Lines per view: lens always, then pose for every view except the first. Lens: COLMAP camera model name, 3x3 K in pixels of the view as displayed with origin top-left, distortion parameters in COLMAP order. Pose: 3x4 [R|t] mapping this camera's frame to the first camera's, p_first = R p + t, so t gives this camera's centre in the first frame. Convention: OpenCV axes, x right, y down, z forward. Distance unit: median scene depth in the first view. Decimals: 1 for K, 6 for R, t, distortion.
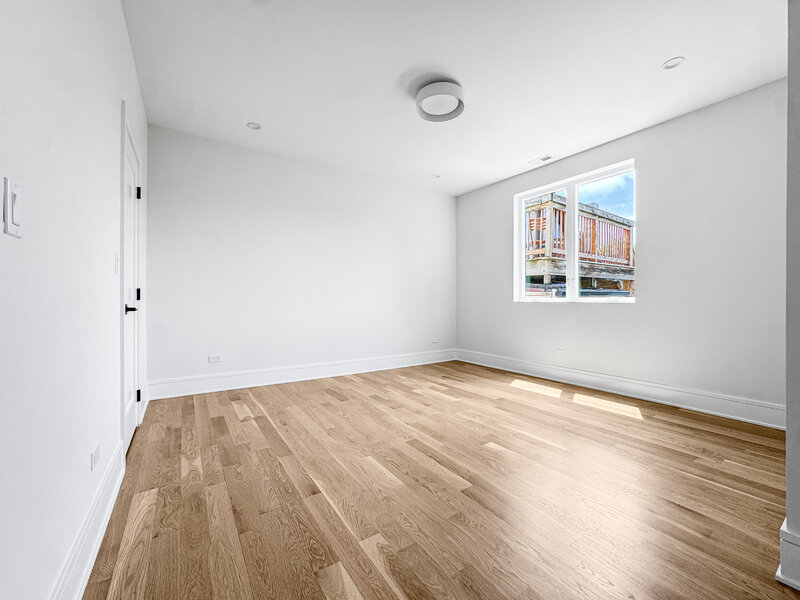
lens RADIAL K [[330.3, 0, 399.1], [0, 330.3, 297.2], [0, 0, 1]] dist [-0.032557, 0.014155]
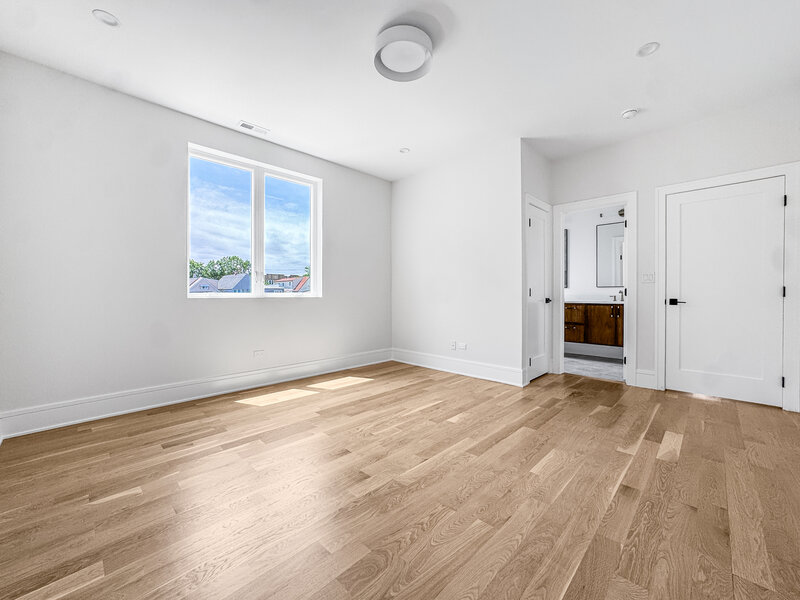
lens RADIAL K [[330.3, 0, 399.1], [0, 330.3, 297.2], [0, 0, 1]] dist [-0.032557, 0.014155]
pose [[-0.211517, -0.008858, 0.977334, -0.716594], [-0.009277, 0.999932, 0.007055, 0.005087], [-0.977330, -0.007574, -0.211584, 1.256146]]
